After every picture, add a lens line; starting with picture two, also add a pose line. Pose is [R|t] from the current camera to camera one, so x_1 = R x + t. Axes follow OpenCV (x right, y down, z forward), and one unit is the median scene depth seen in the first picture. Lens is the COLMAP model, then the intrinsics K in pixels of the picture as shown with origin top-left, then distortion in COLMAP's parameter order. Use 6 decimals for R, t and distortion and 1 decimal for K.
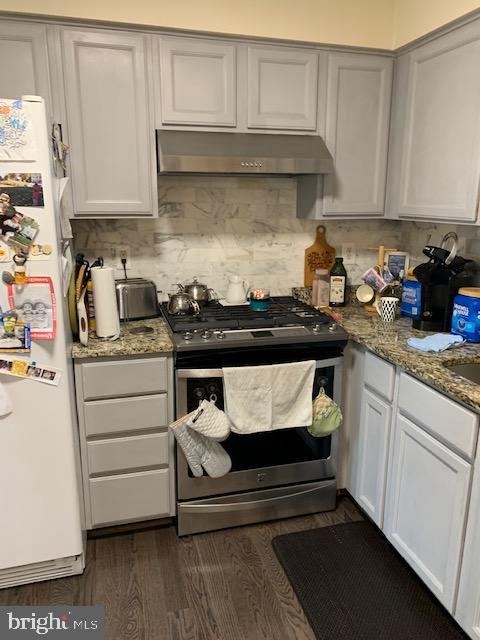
lens RADIAL K [[490.2, 0, 239.2], [0, 490.2, 317.4], [0, 0, 1]] dist [0.030488, -0.057152]
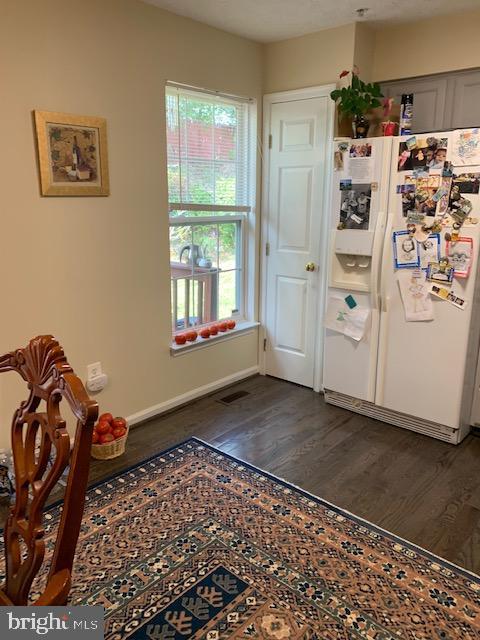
lens RADIAL K [[490.2, 0, 239.7], [0, 490.2, 319.3], [0, 0, 1]] dist [0.030488, -0.057152]
pose [[0.544633, 0.200237, -0.814420, 0.537803], [-0.194792, 0.974726, 0.109386, 0.141739], [0.815739, 0.099067, 0.569873, -0.476961]]
